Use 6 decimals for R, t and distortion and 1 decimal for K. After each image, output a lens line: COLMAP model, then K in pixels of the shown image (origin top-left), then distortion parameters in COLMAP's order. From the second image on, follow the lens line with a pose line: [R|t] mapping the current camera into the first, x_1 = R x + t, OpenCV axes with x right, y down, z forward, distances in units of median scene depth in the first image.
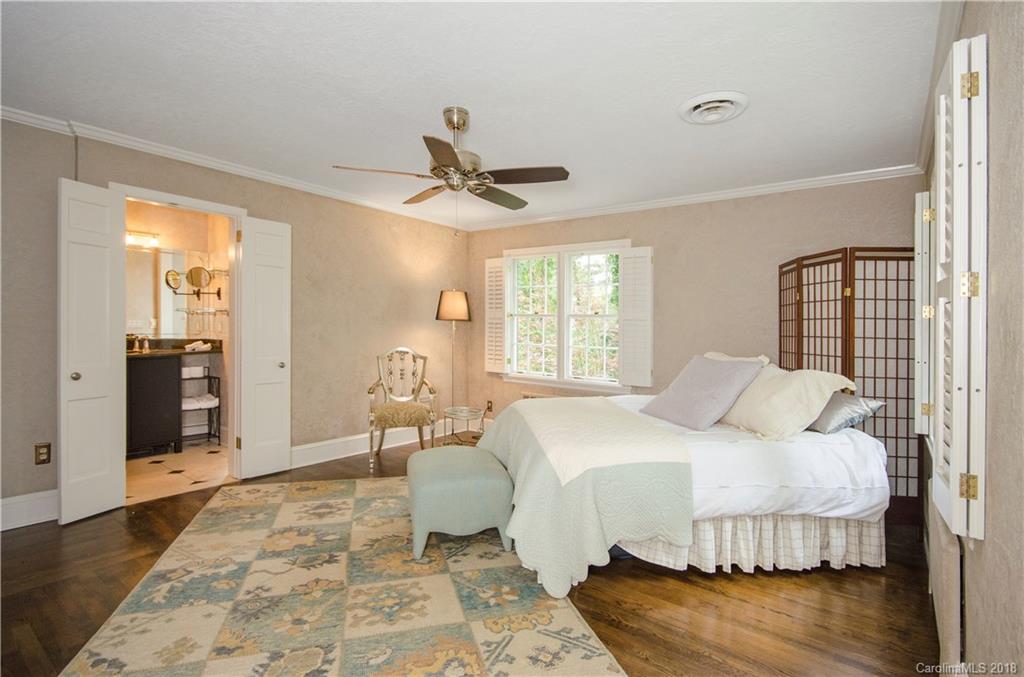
lens RADIAL K [[478.4, 0, 514.1], [0, 478.4, 337.1], [0, 0, 1]] dist [0.015393, 0.000019]
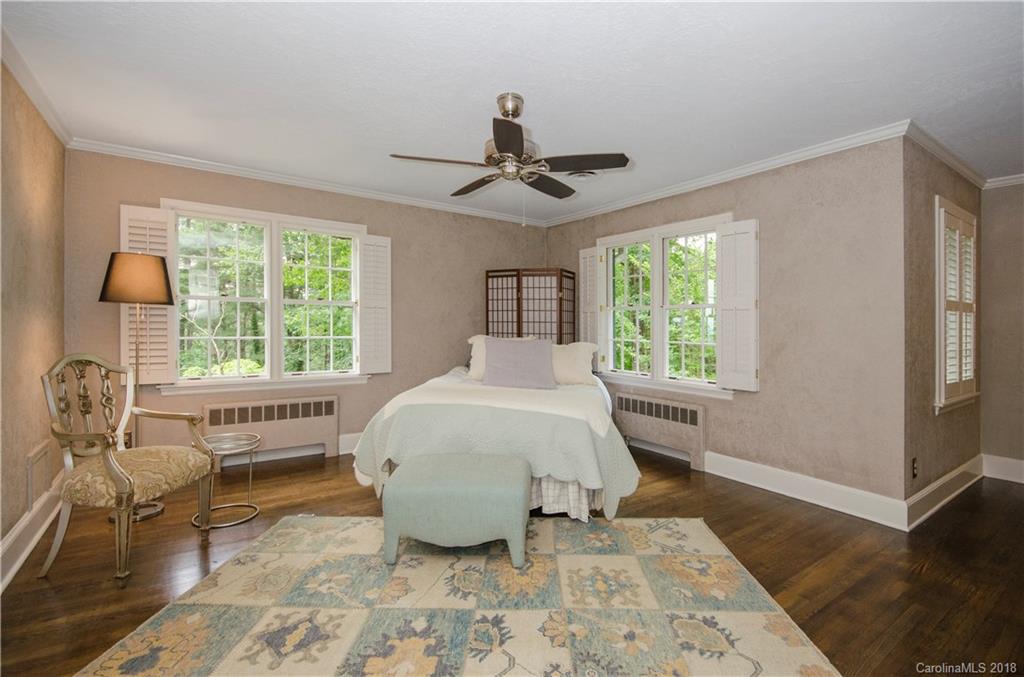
lens RADIAL K [[465.3, 0, 532.1], [0, 465.3, 317.8], [0, 0, 1]] dist [0.008530, 0.000225]
pose [[0.304316, -0.001597, 0.952570, -1.009361], [0.006775, 0.999977, -0.000487, -0.023995], [-0.952547, 0.006602, 0.304320, 0.662079]]
